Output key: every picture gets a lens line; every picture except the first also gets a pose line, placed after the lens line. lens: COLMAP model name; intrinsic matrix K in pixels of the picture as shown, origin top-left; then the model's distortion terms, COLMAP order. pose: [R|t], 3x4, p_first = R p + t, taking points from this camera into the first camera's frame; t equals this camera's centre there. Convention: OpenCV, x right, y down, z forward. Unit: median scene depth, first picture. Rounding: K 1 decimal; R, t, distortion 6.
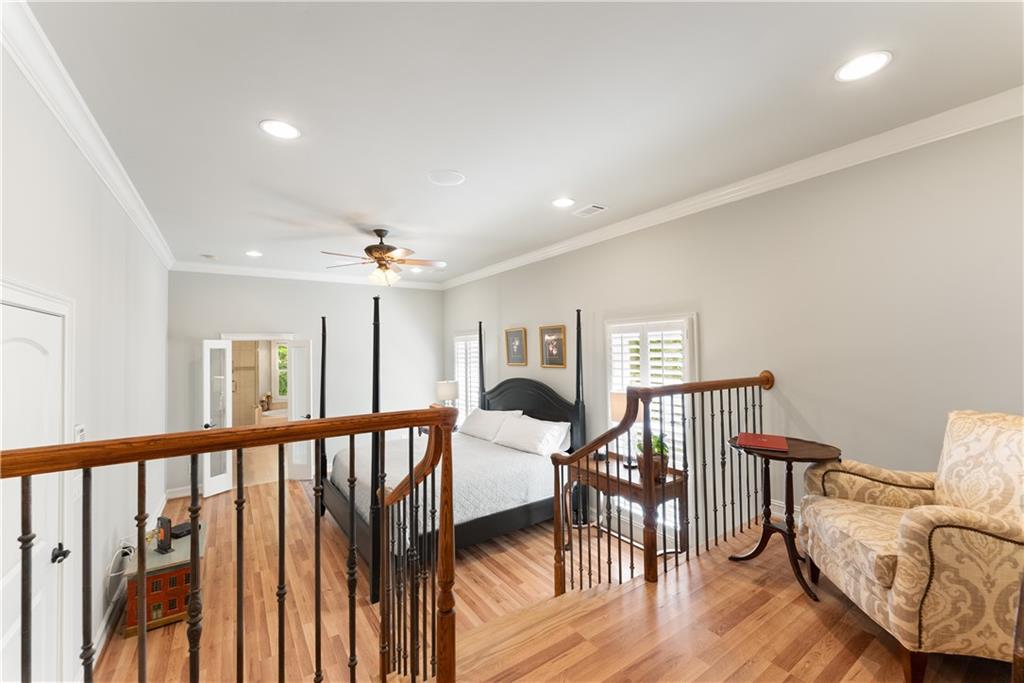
lens RADIAL K [[418.8, 0, 518.3], [0, 418.8, 341.5], [0, 0, 1]] dist [-0.001587, 0.000056]
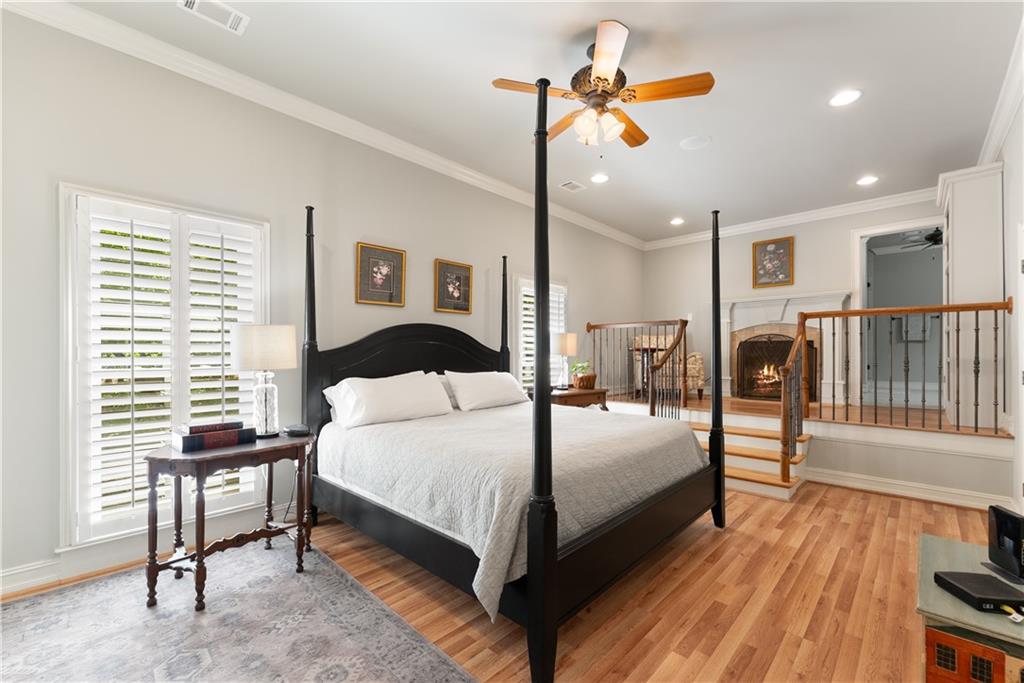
lens RADIAL K [[418.8, 0, 521.4], [0, 418.8, 346.1], [0, 0, 1]] dist [-0.001587, 0.000056]
pose [[-0.211682, 0.014488, 0.977231, -0.707640], [-0.032652, 0.999227, -0.021887, 0.134171], [-0.976793, -0.036542, -0.211045, 0.979612]]
